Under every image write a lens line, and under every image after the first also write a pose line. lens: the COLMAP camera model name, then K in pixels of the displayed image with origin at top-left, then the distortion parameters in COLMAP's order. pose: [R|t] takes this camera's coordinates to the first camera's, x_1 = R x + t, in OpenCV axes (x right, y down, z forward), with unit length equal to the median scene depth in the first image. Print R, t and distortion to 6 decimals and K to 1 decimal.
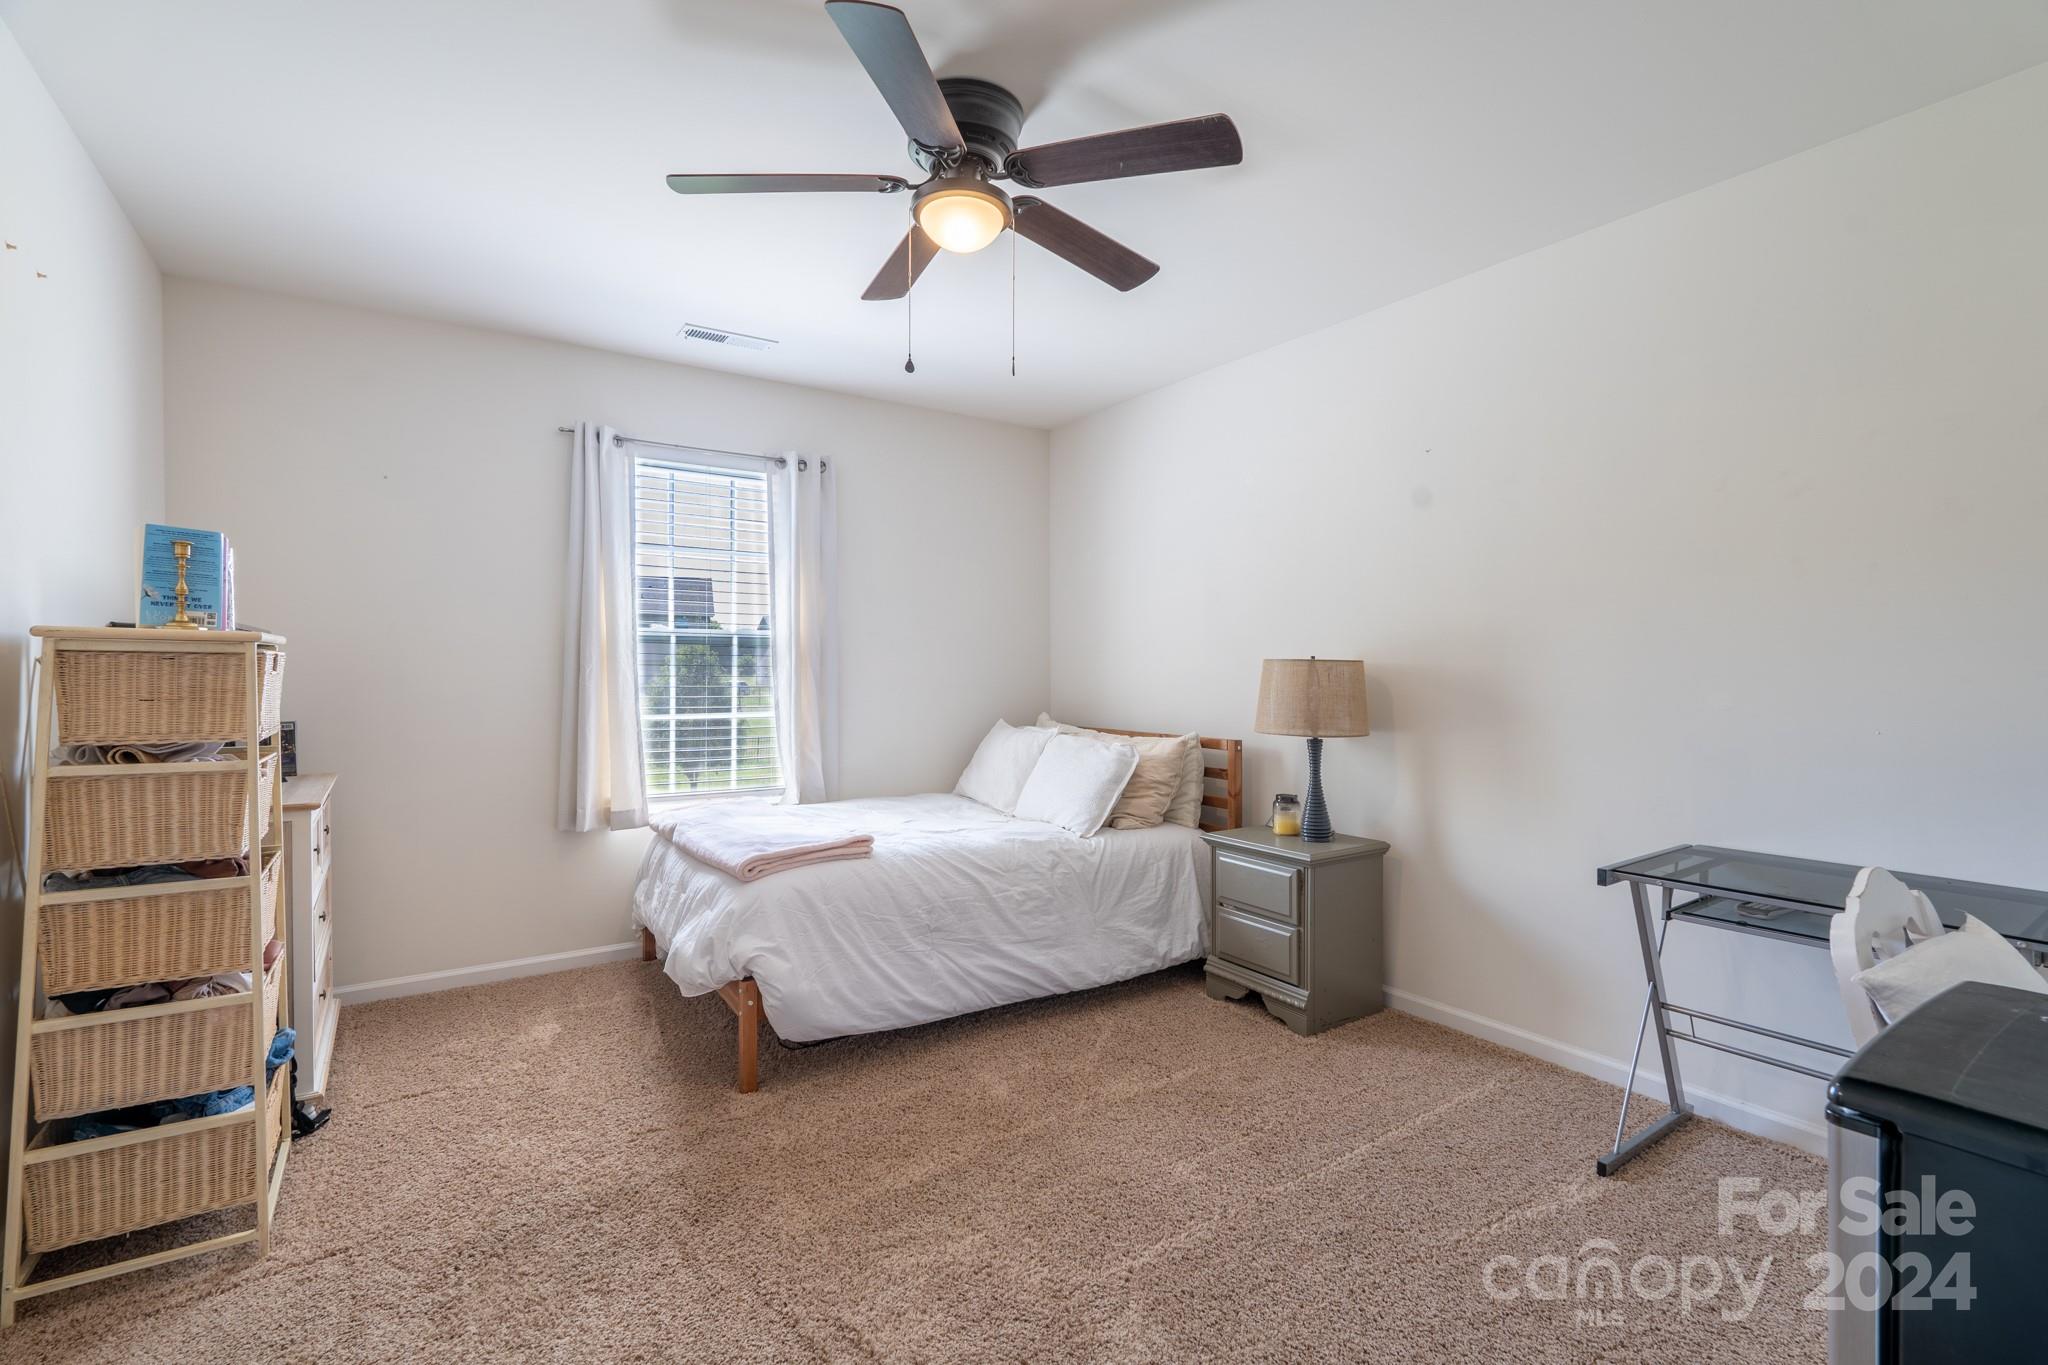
lens RADIAL K [[930.2, 0, 1033.4], [0, 930.2, 671.5], [0, 0, 1]] dist [-0.001547, -0.000037]
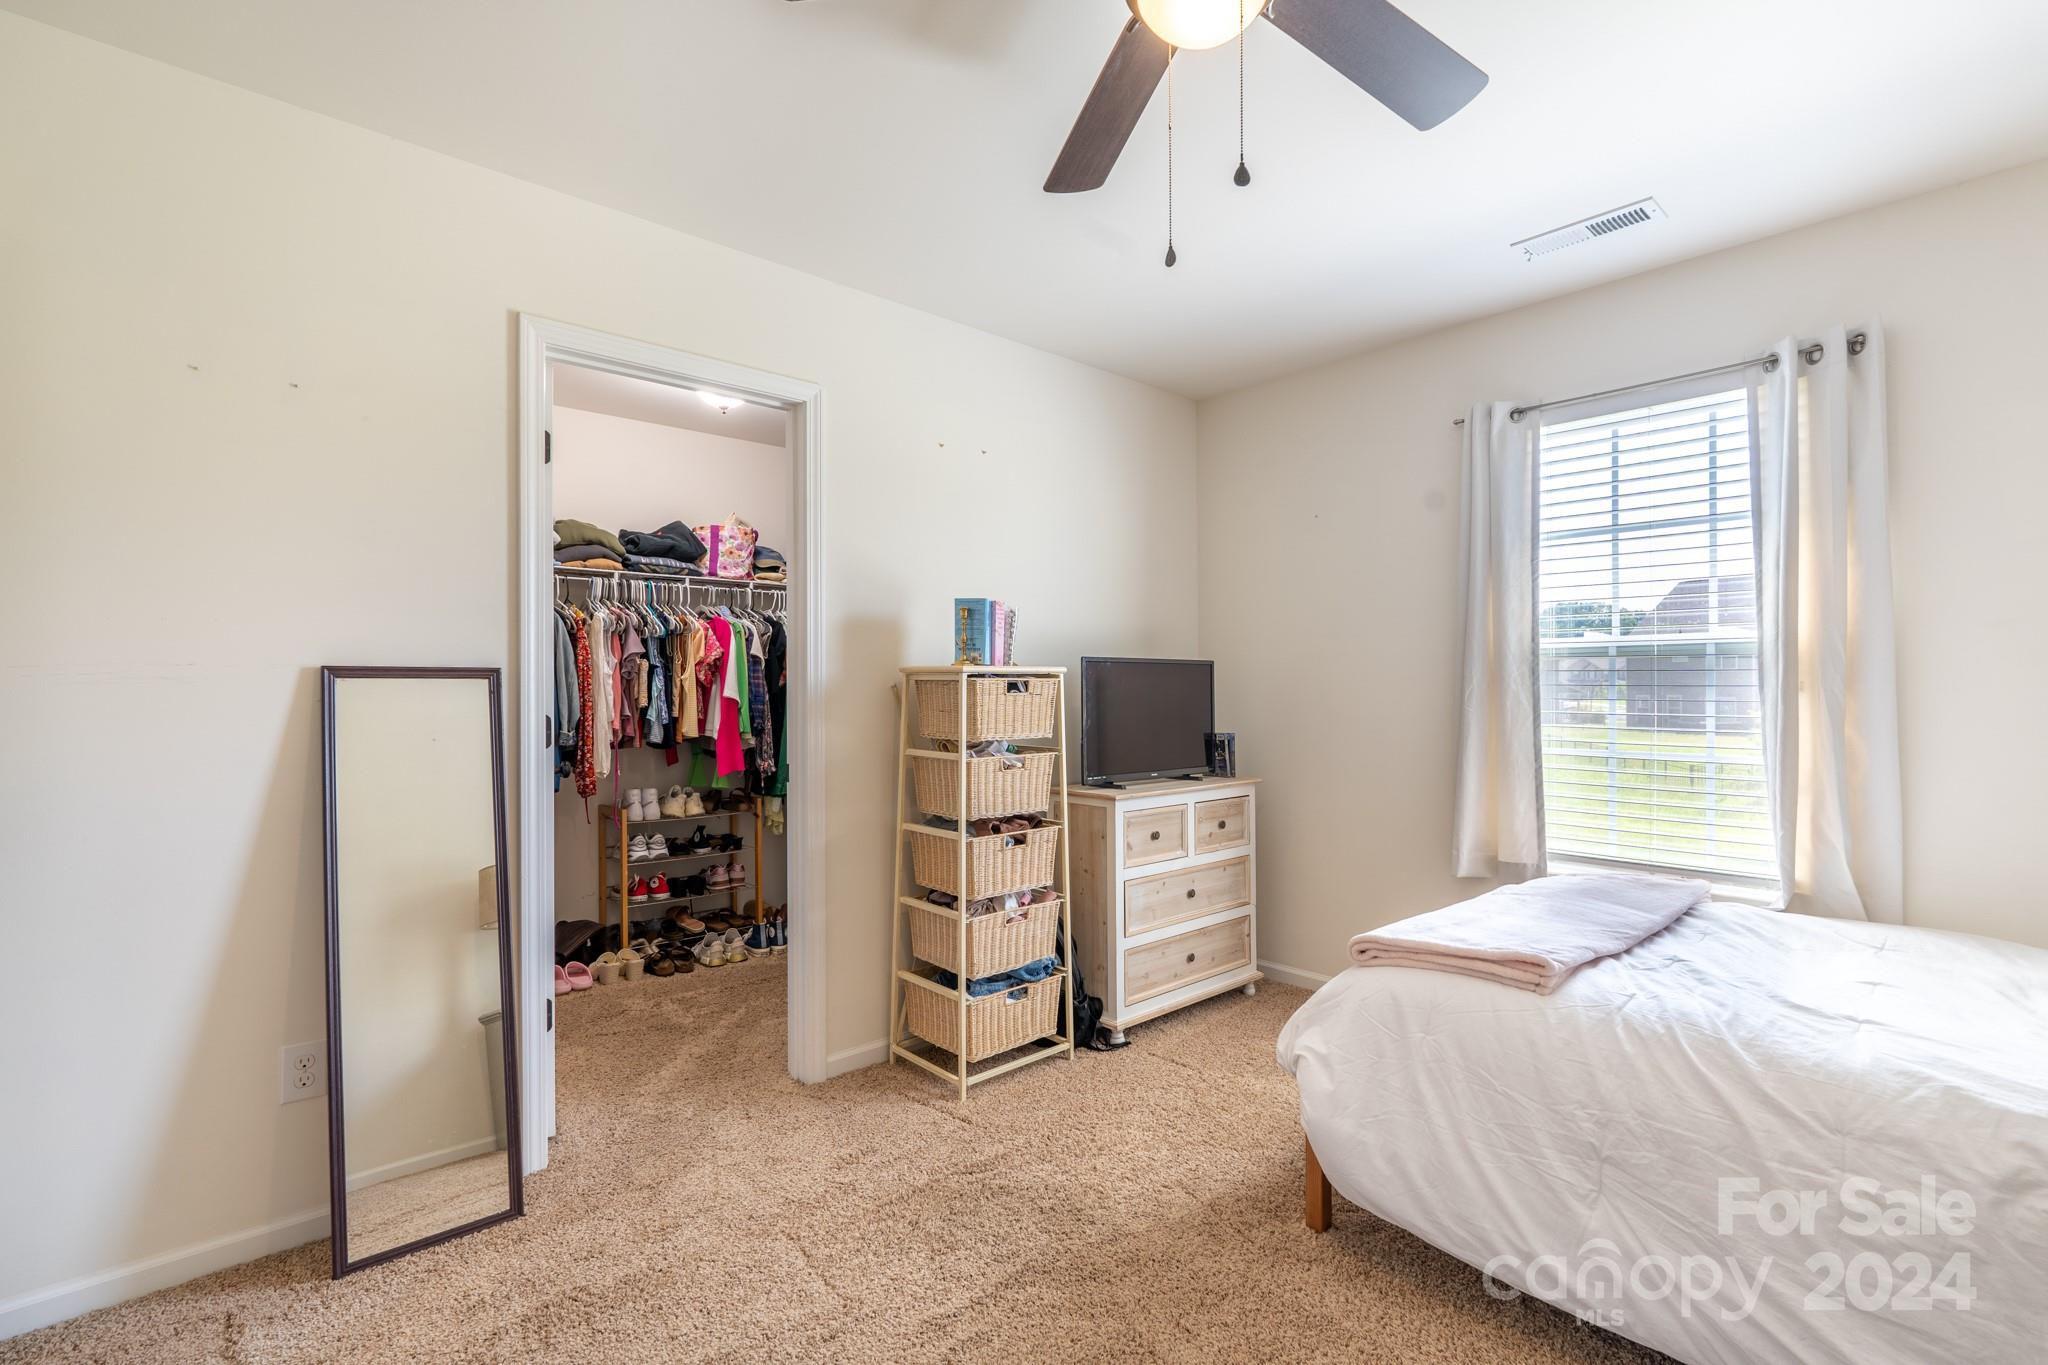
lens RADIAL K [[930.2, 0, 1030.1], [0, 930.2, 688.0], [0, 0, 1]] dist [-0.001547, -0.000037]
pose [[0.151351, -0.000298, -0.988480, 0.311104], [-0.002085, 0.999998, -0.000621, -0.002971], [0.988478, 0.002155, 0.151350, 0.456105]]
